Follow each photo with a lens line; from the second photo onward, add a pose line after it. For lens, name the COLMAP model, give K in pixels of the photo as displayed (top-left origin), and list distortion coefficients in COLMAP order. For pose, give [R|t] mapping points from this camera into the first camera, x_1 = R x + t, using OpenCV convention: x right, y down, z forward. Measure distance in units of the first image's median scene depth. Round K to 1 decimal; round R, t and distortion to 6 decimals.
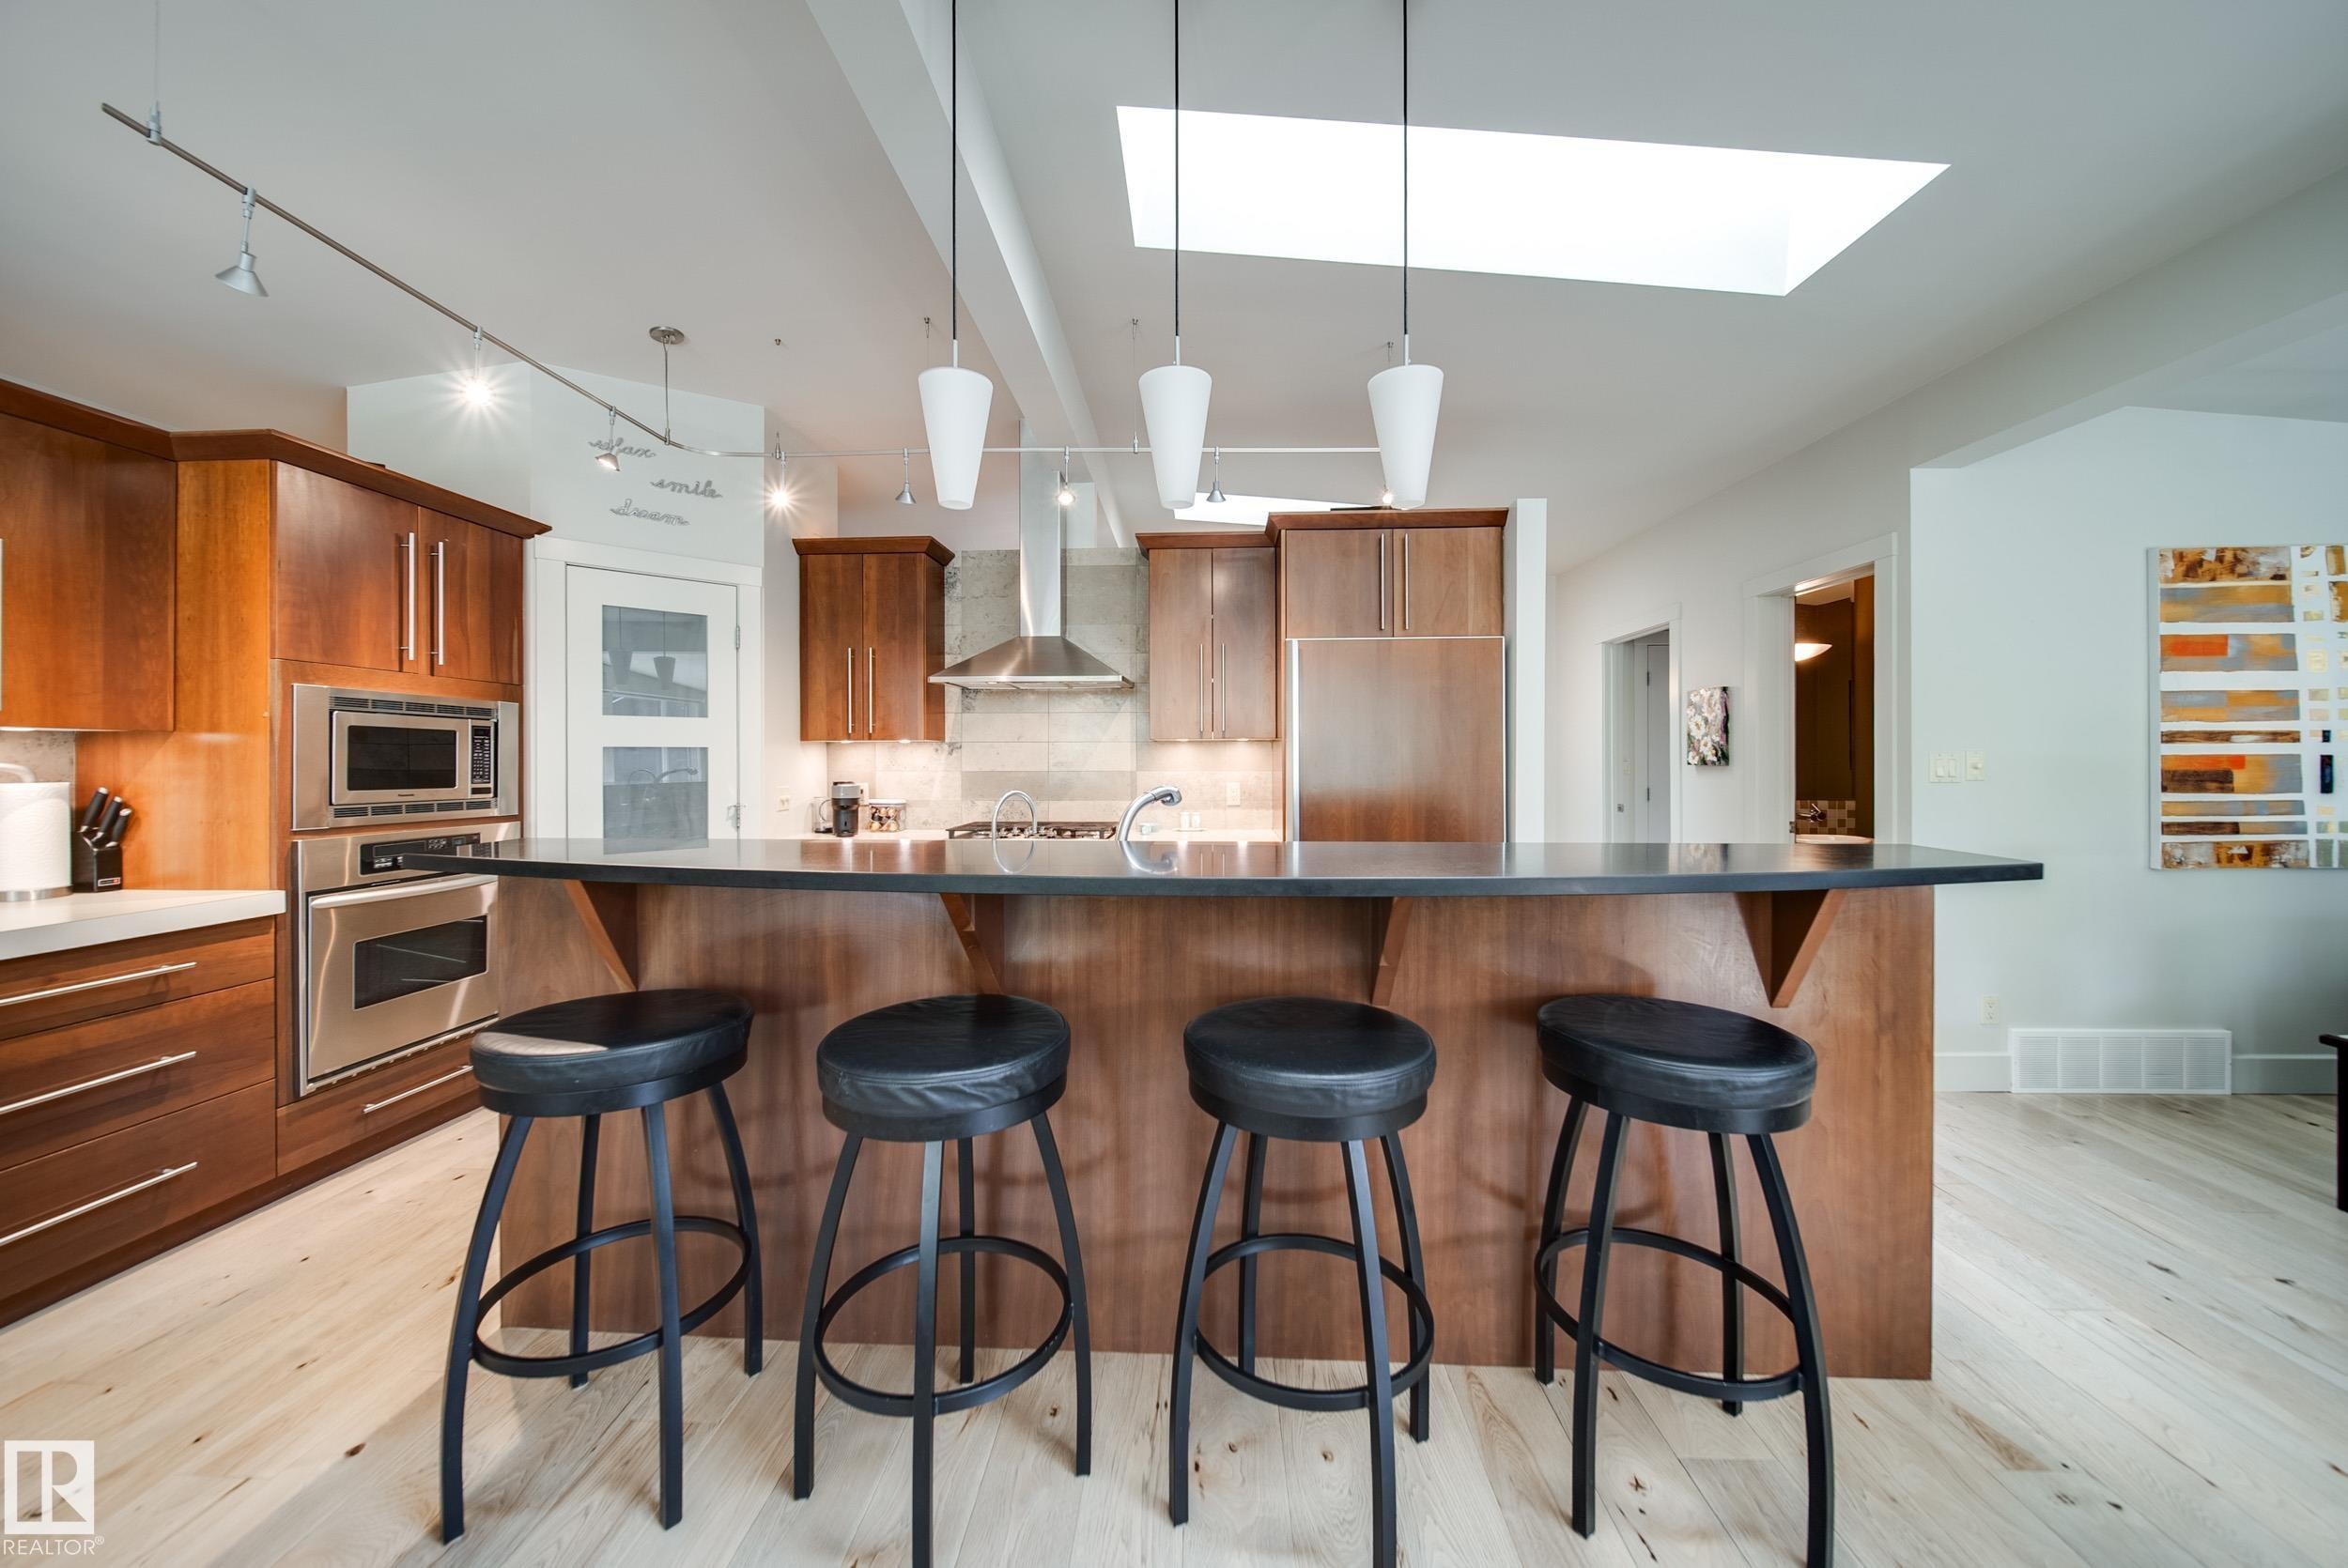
lens RADIAL K [[824.8, 0, 1177.5], [0, 824.8, 758.5], [0, 0, 1]] dist [-0.001746, -0.000419]
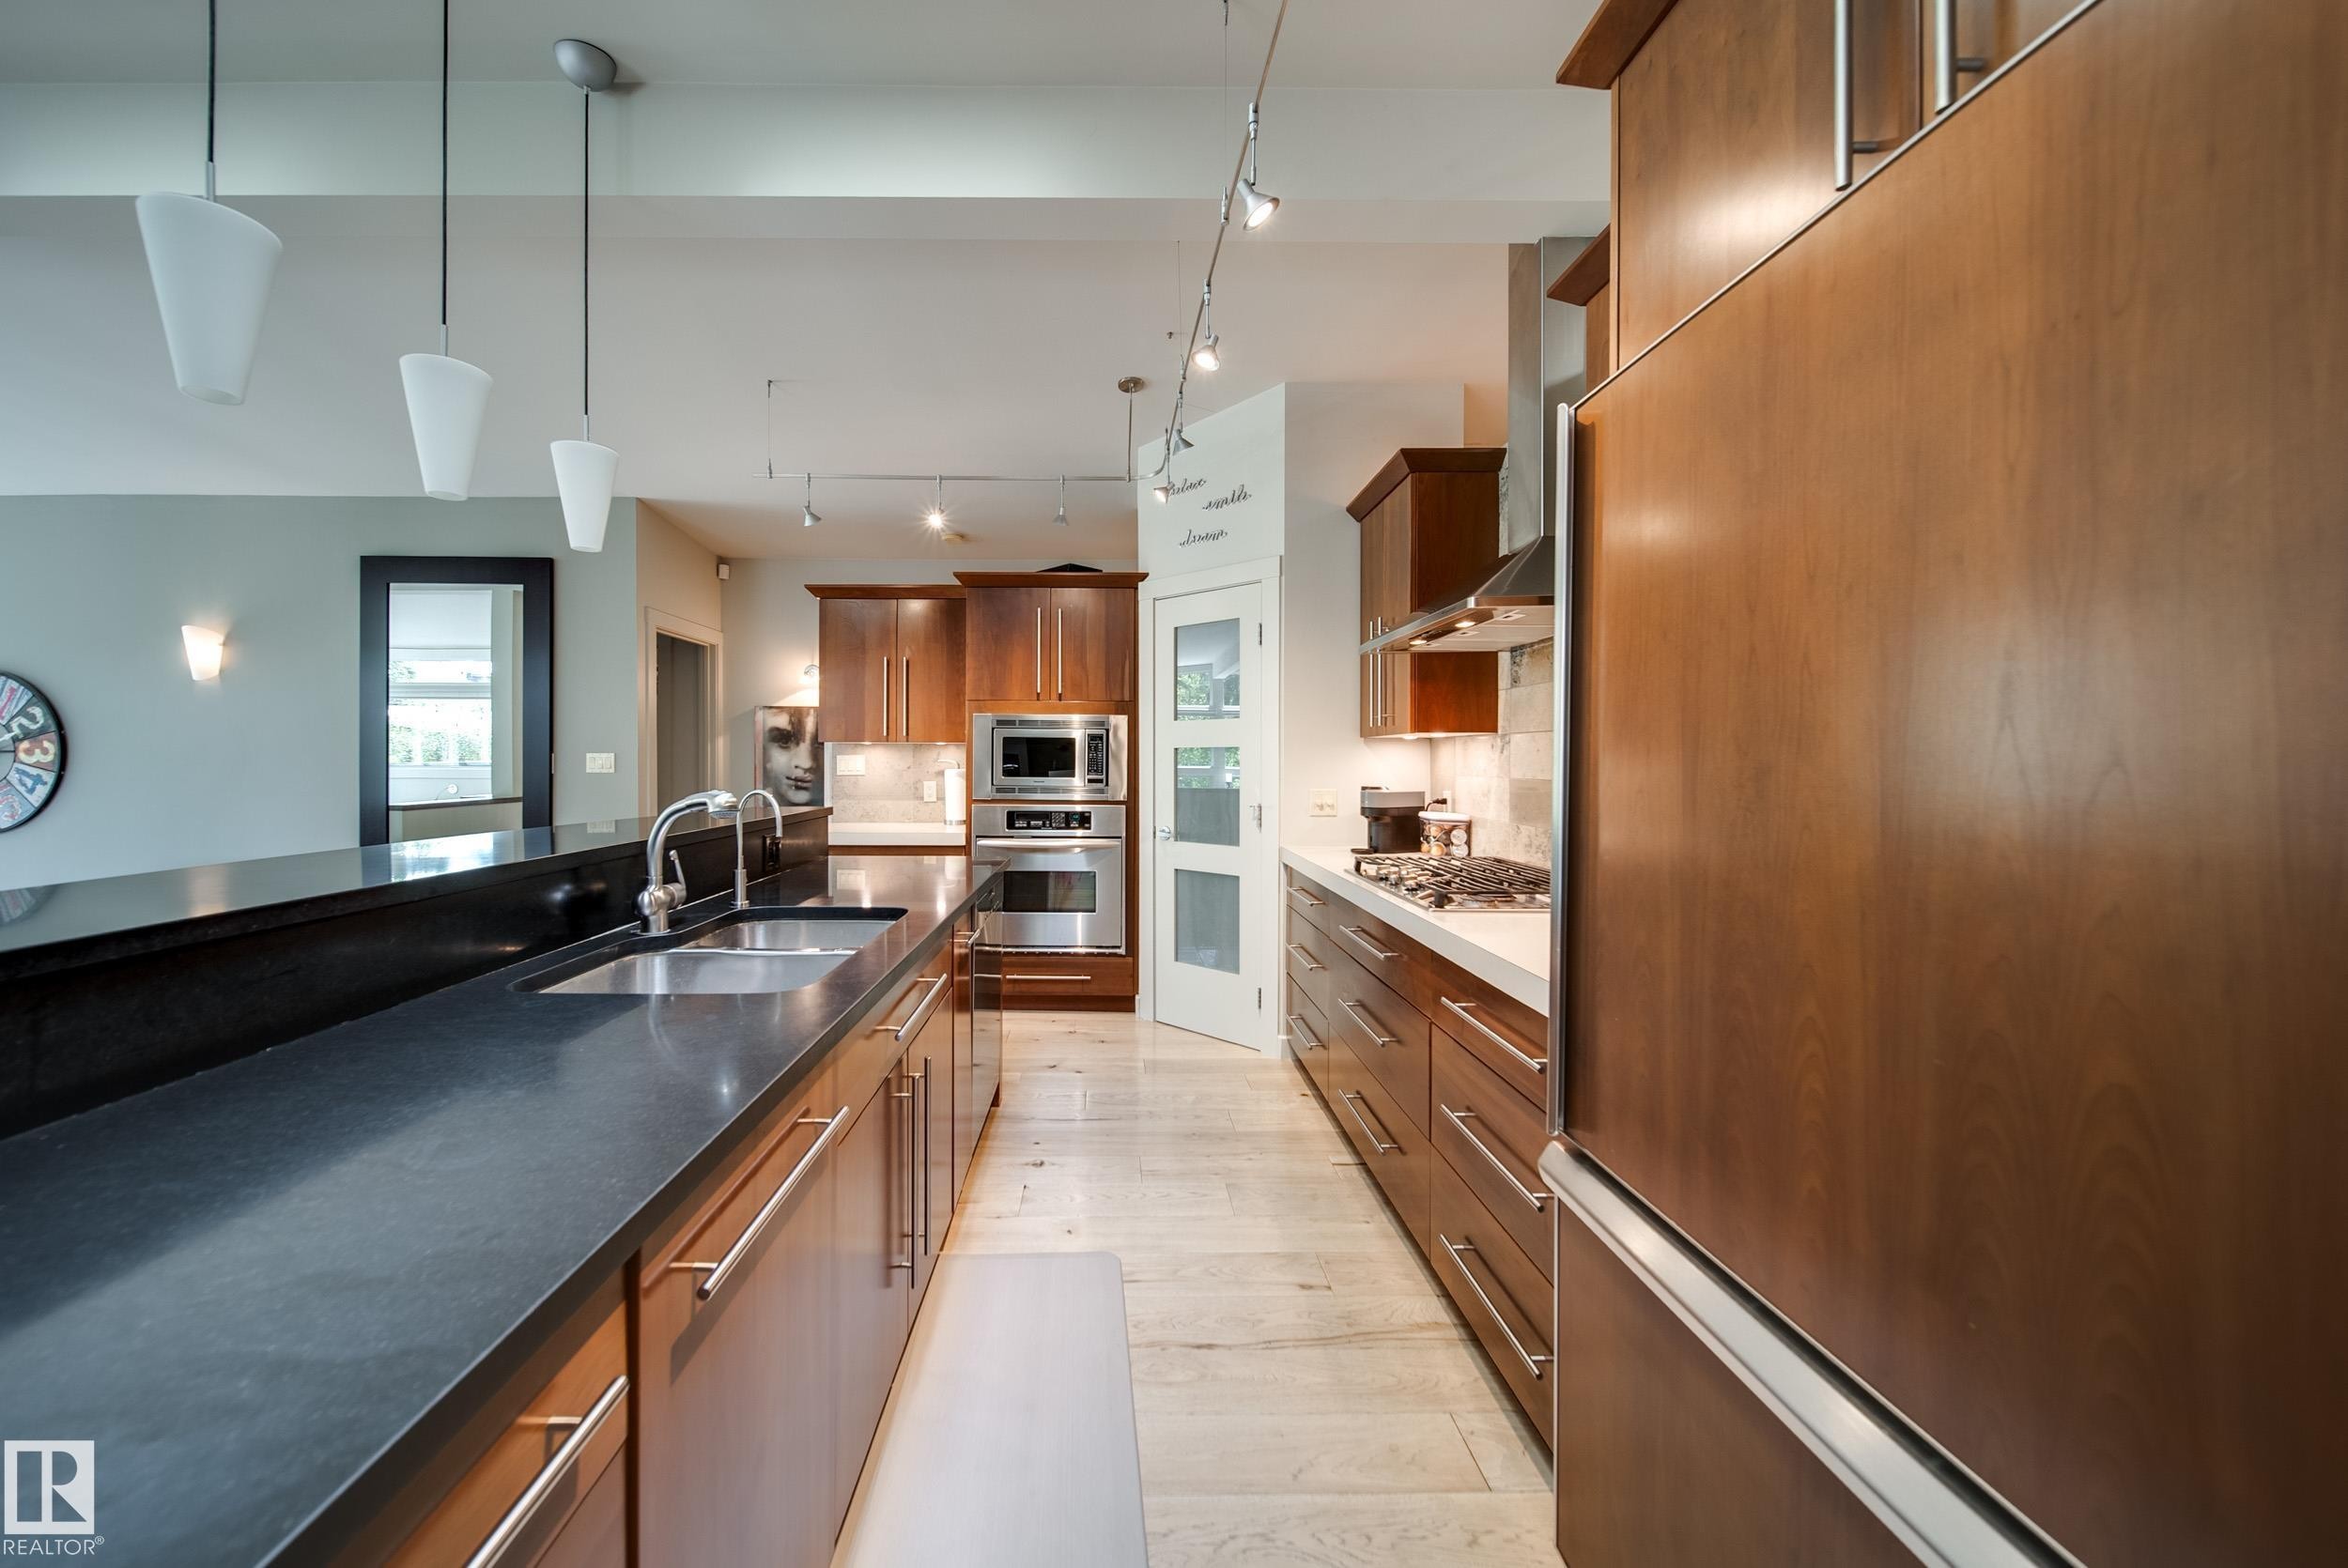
lens RADIAL K [[852.5, 0, 1112.2], [0, 852.5, 759.4], [0, 0, 1]] dist [0.000157, -0.000074]
pose [[0.039003, 0.002304, -0.999236, 0.558375], [-0.002629, 0.999994, 0.002203, -0.000094], [0.999236, 0.002541, 0.039009, 0.934133]]
